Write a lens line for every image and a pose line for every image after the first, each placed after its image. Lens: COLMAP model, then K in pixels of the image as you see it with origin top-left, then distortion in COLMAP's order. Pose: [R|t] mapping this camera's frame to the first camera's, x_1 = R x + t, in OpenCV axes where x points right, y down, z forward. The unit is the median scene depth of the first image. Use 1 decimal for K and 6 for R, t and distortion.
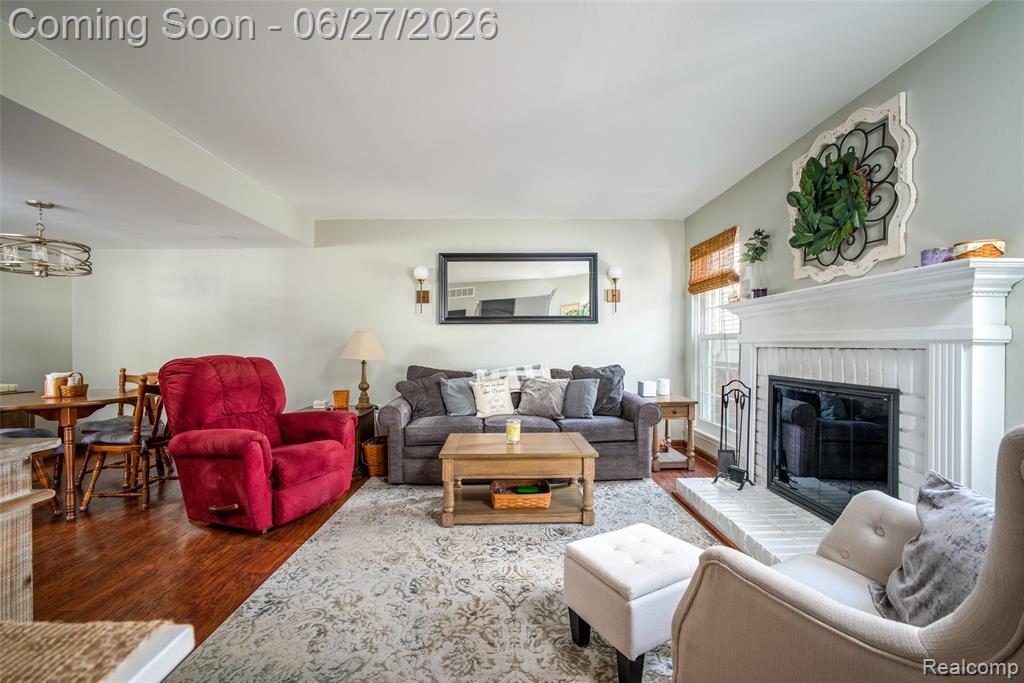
lens RADIAL K [[440.2, 0, 512.0], [0, 440.2, 341.5], [0, 0, 1]] dist [-0.002399, -0.000111]
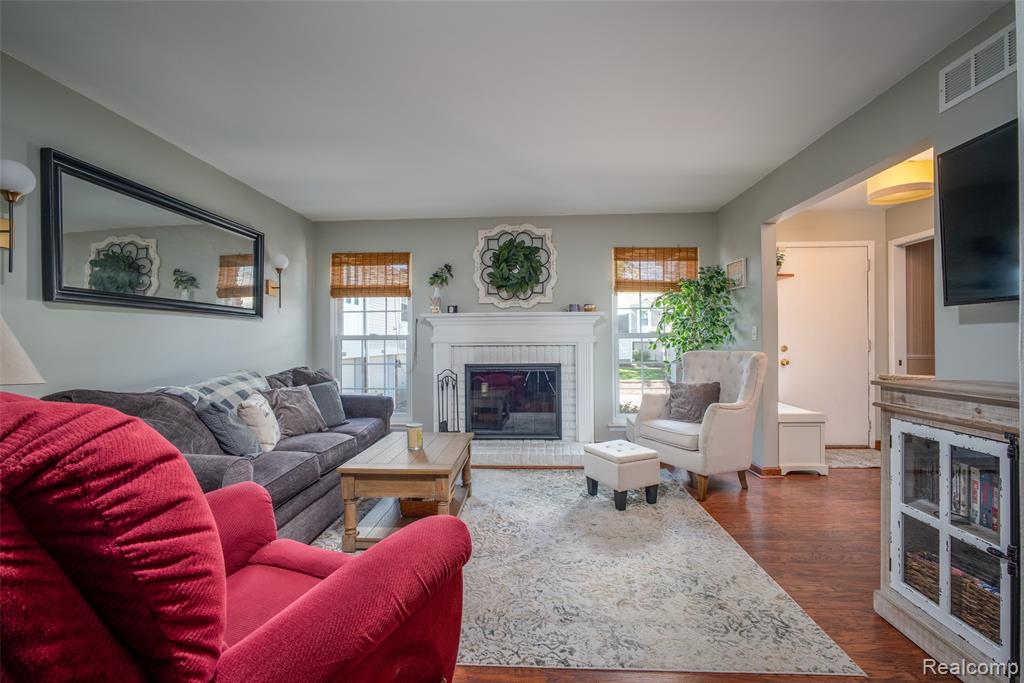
lens RADIAL K [[440.2, 0, 512.0], [0, 440.2, 341.5], [0, 0, 1]] dist [-0.002399, -0.000111]
pose [[0.066049, 0.008351, 0.997781, -0.912750], [-0.000501, 0.999965, -0.008336, 0.011271], [-0.997816, 0.000051, 0.066051, 0.738004]]
